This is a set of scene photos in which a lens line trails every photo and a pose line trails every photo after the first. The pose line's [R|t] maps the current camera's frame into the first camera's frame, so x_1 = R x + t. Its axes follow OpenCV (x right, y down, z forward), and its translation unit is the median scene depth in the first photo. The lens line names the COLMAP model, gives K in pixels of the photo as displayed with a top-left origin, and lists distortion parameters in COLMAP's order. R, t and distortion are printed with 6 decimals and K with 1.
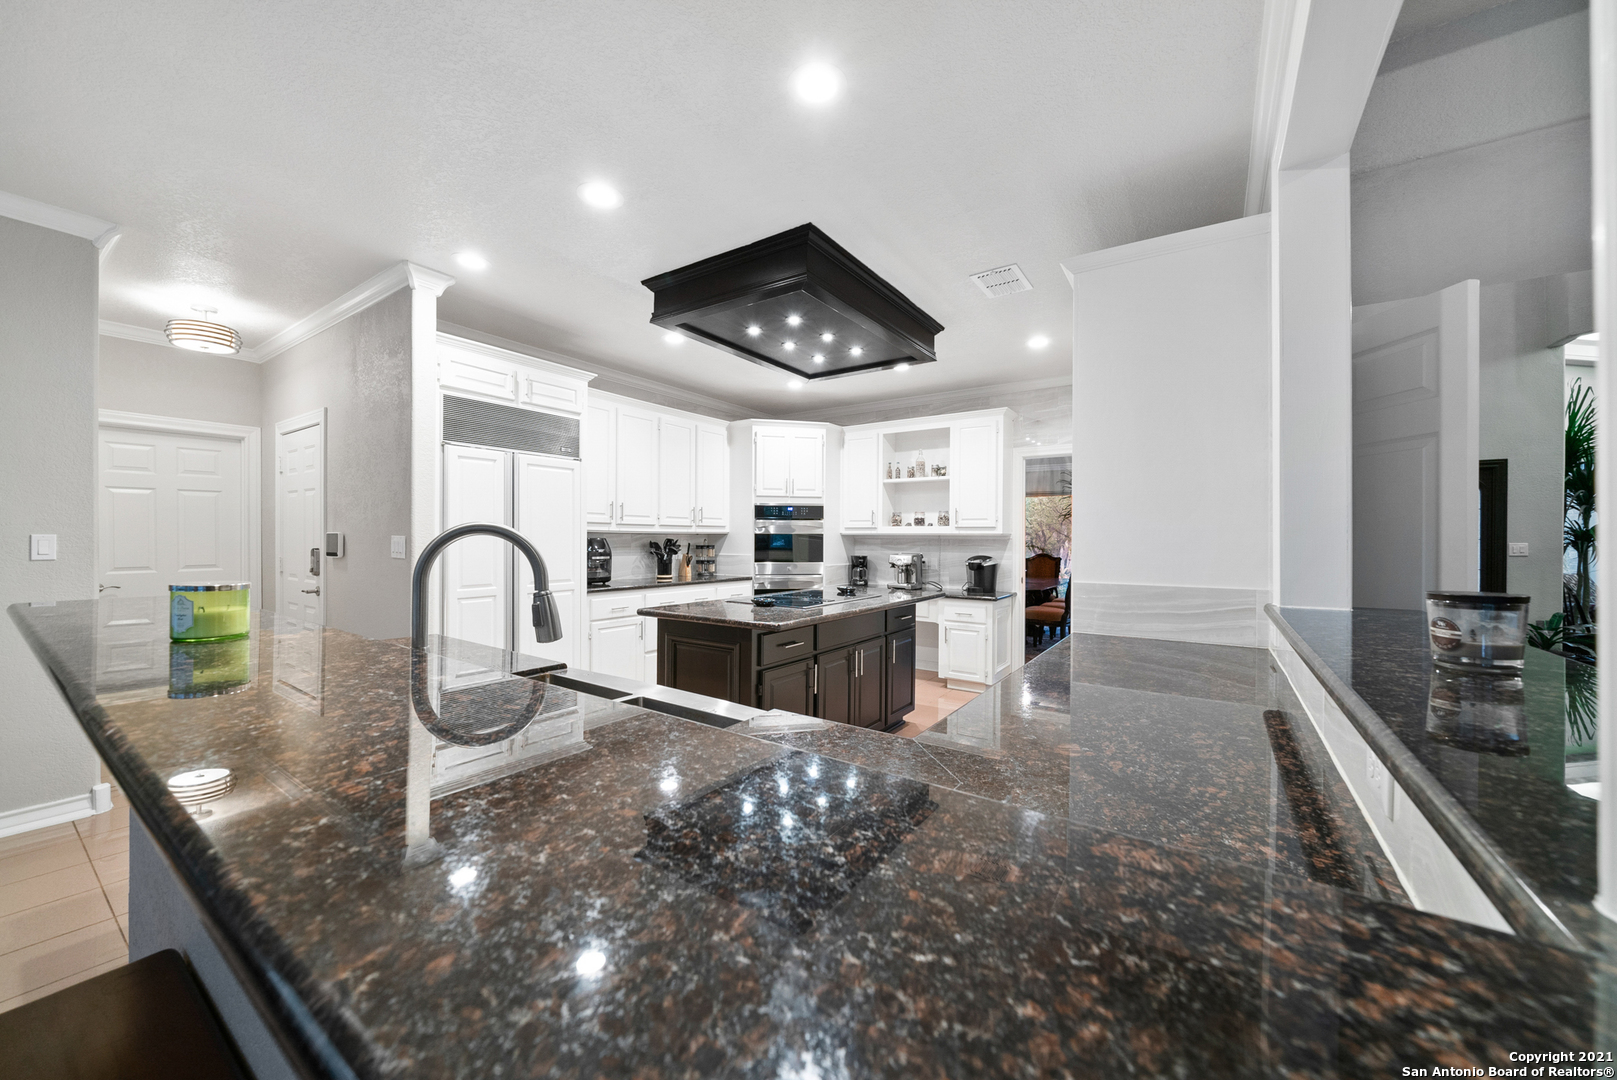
lens RADIAL K [[588.9, 0, 811.7], [0, 588.9, 535.4], [0, 0, 1]] dist [-0.005503, -0.000341]
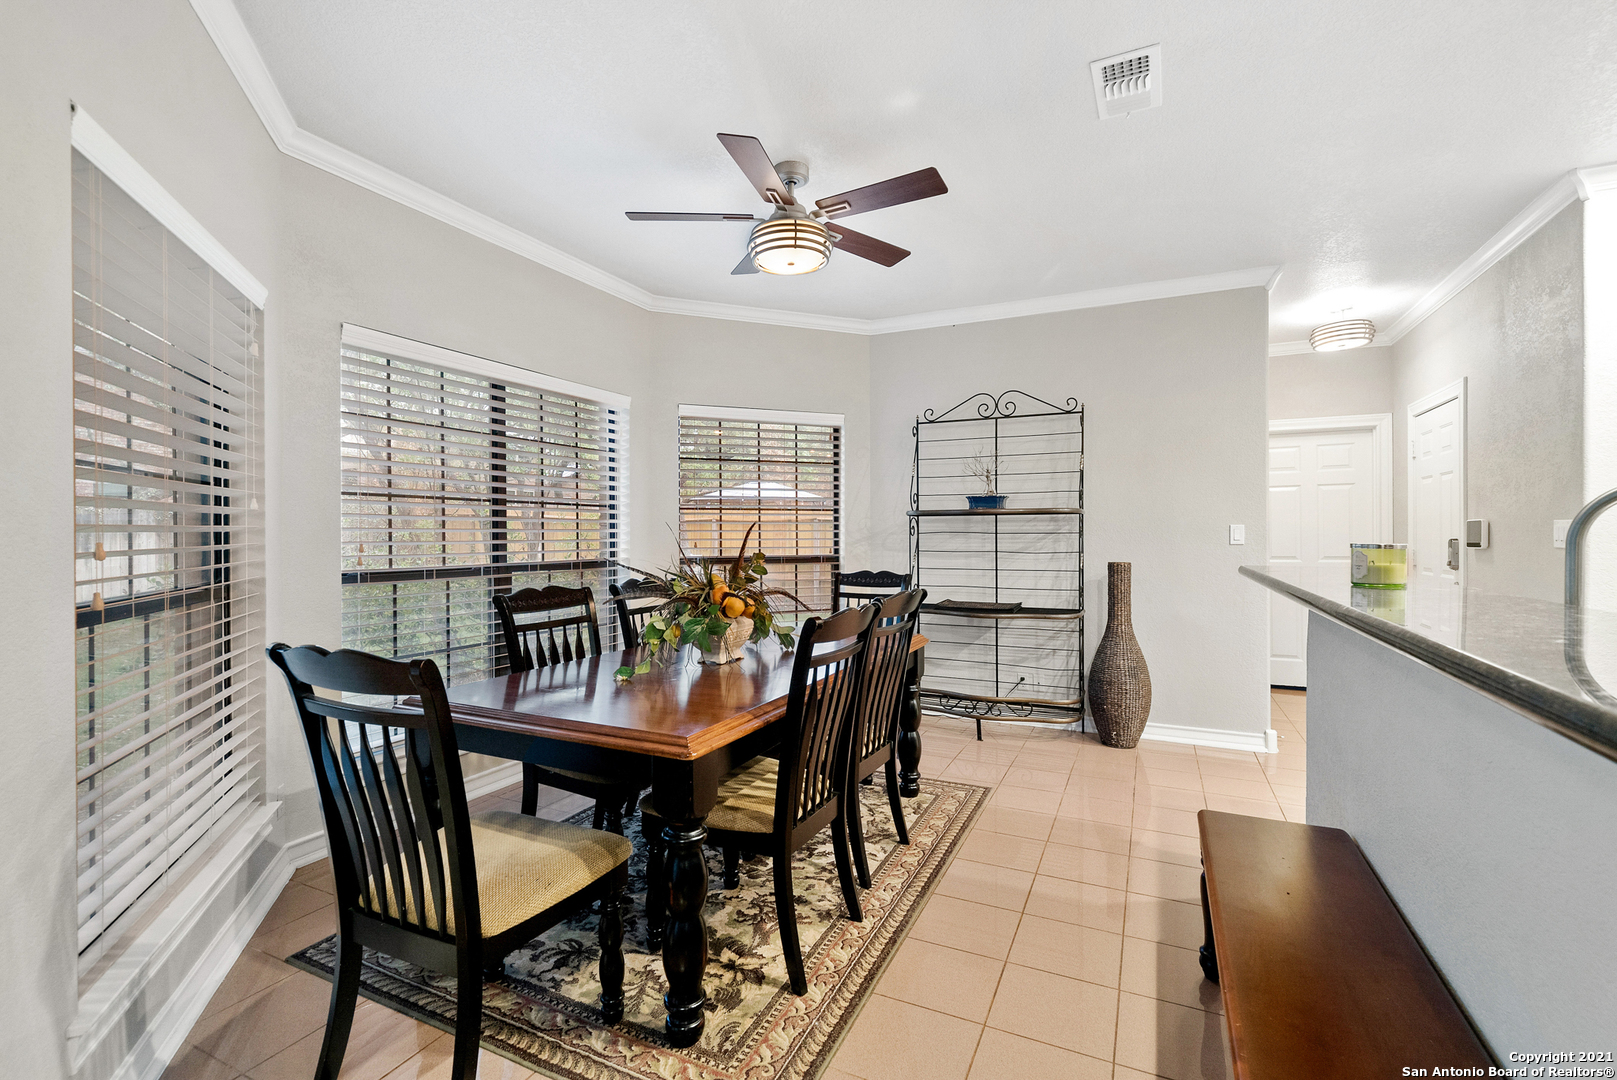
lens RADIAL K [[731.5, 0, 793.4], [0, 731.5, 544.2], [0, 0, 1]] dist [-0.002480, 0.001782]
pose [[0.137500, 0.003908, -0.990494, 0.102337], [0.006514, 0.999967, 0.004850, 0.017120], [0.990480, -0.007118, 0.137470, -0.129664]]
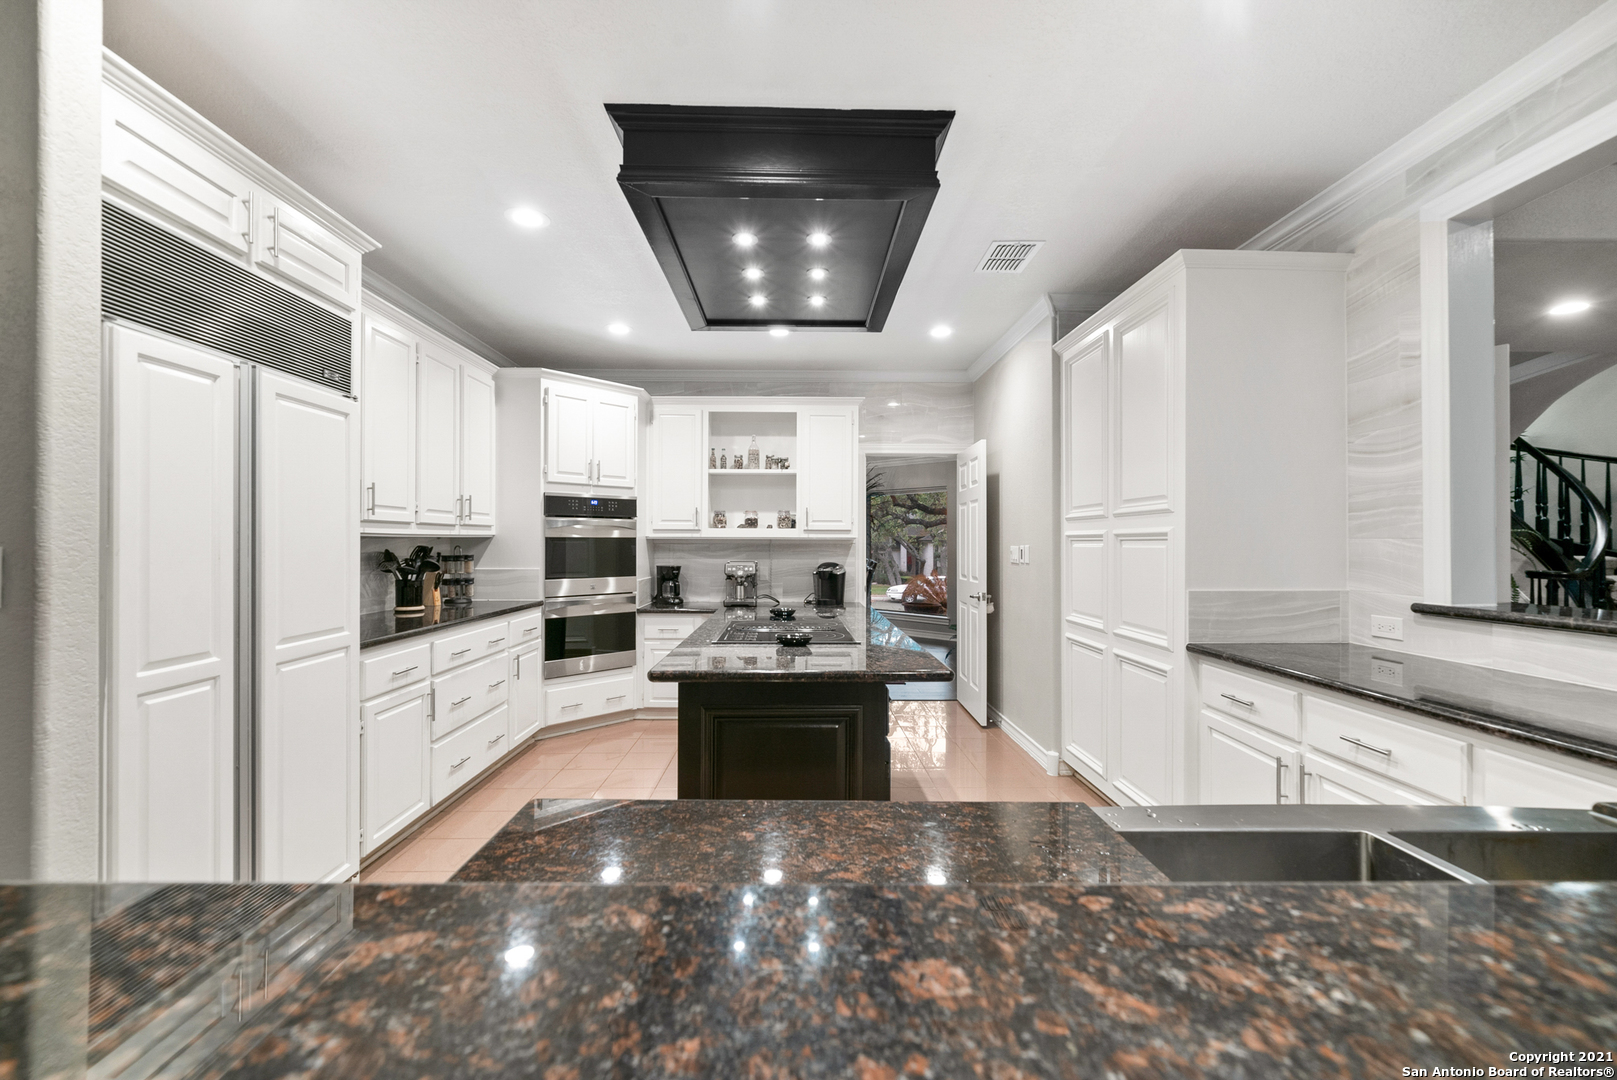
lens RADIAL K [[651.3, 0, 802.9], [0, 651.3, 542.5], [0, 0, 1]] dist [-0.002222, -0.000195]
pose [[0.820245, -0.004604, 0.571994, -0.367647], [0.000251, 0.999970, 0.007689, -0.003624], [-0.572013, -0.006164, 0.820222, 0.272252]]
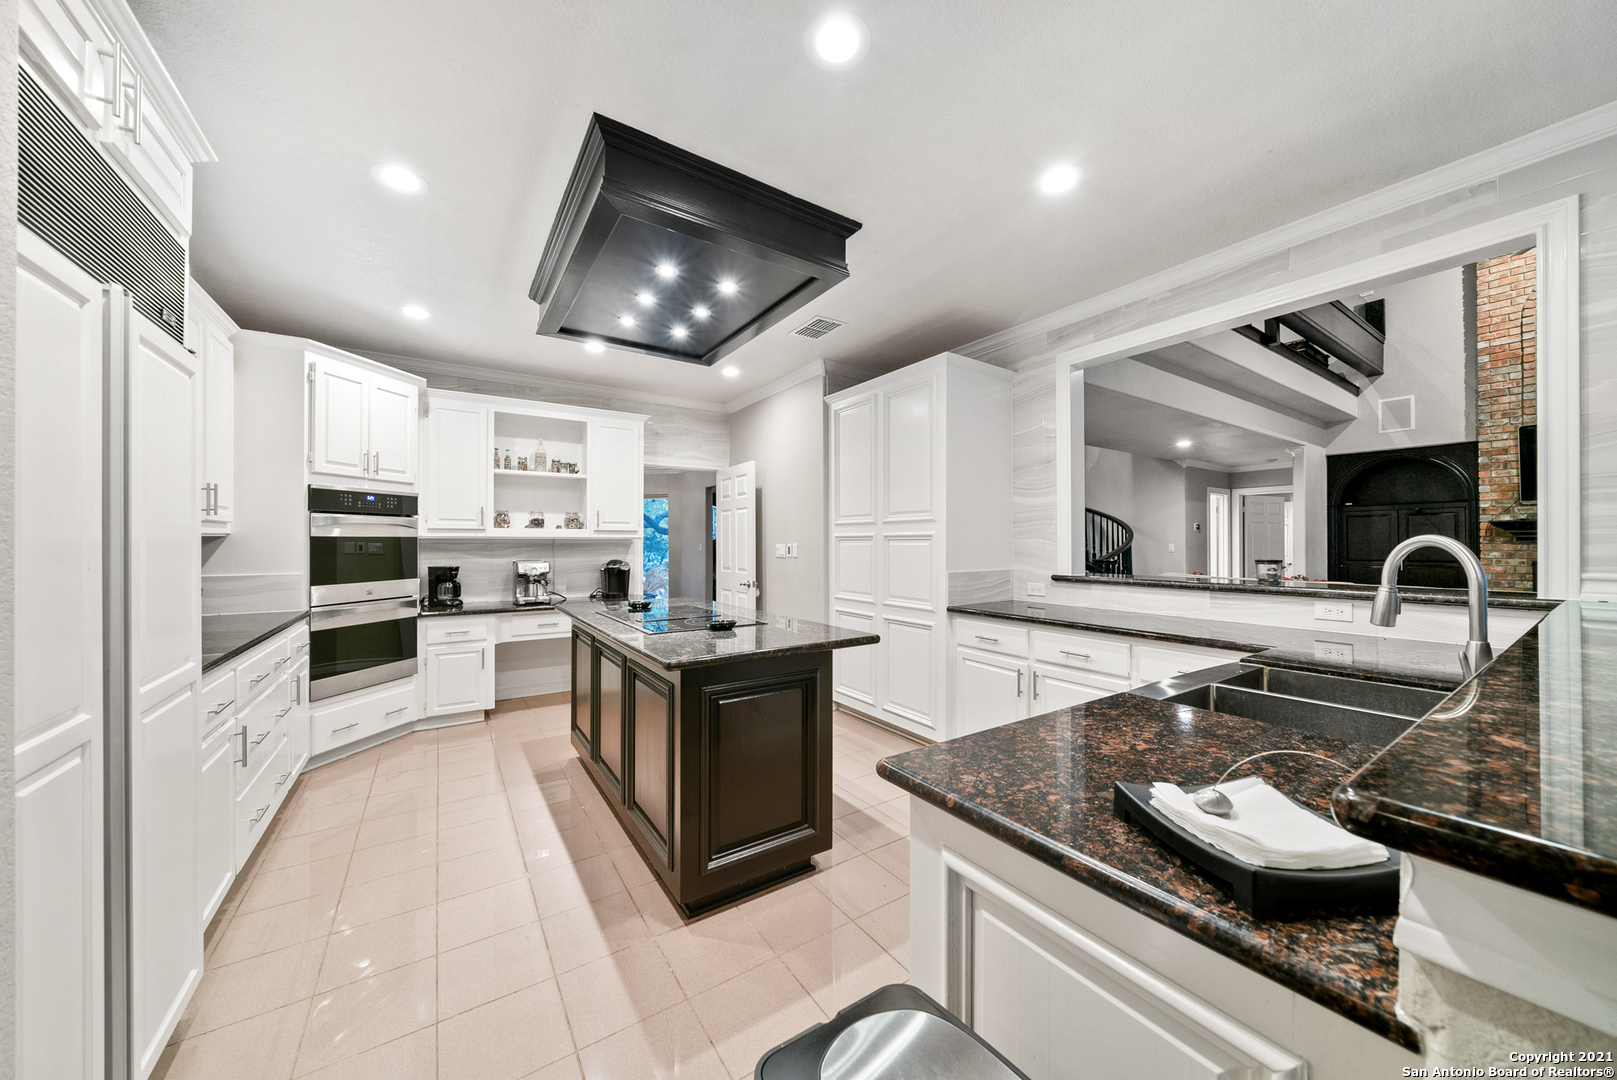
lens RADIAL K [[550.2, 0, 798.5], [0, 550.2, 539.4], [0, 0, 1]] dist [-0.005668, -0.000515]
pose [[0.388470, -0.001968, 0.921459, -0.531078], [-0.001803, 0.999994, 0.002896, -0.003552], [-0.921460, -0.002787, 0.388464, 0.444172]]
